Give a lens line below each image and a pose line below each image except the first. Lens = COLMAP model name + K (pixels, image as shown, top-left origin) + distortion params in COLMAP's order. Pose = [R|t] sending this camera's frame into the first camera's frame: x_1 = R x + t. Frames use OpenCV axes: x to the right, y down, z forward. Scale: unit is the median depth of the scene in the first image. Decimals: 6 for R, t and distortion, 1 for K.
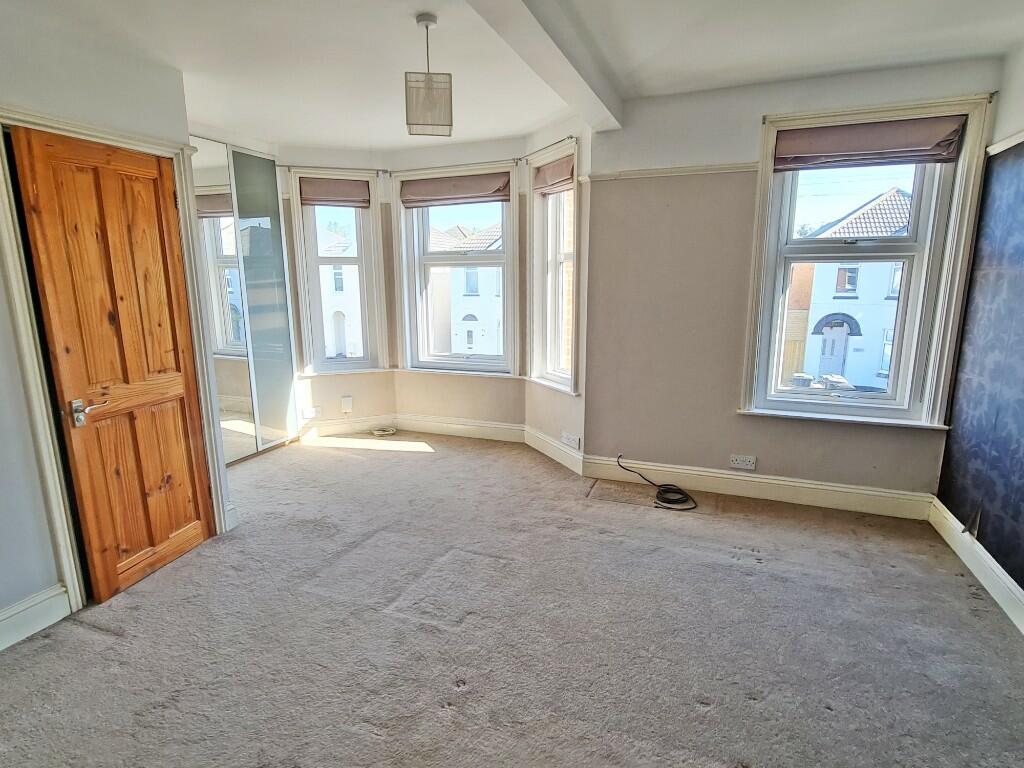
lens RADIAL K [[535.9, 0, 507.1], [0, 535.9, 382.6], [0, 0, 1]] dist [-0.006847, 0.000620]
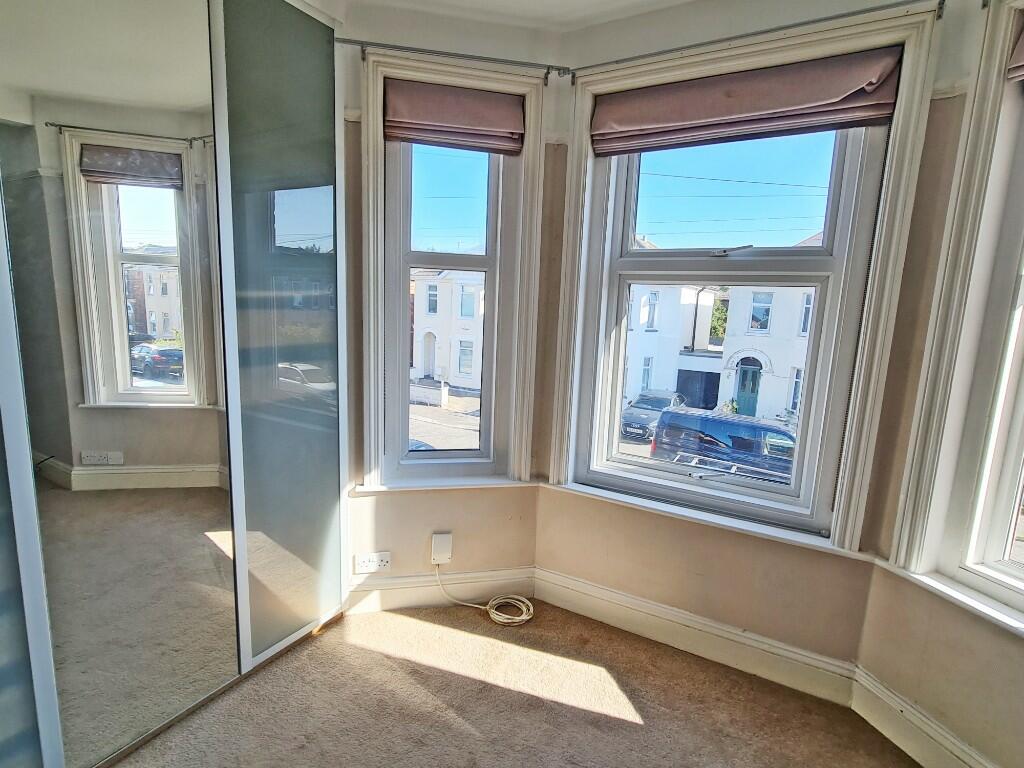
lens RADIAL K [[535.9, 0, 516.8], [0, 535.9, 388.7], [0, 0, 1]] dist [-0.006847, 0.000620]
pose [[0.988414, 0.069215, -0.135079, -0.180556], [-0.074442, 0.996644, -0.034034, -0.098939], [0.132270, 0.043695, 0.990250, 0.530755]]
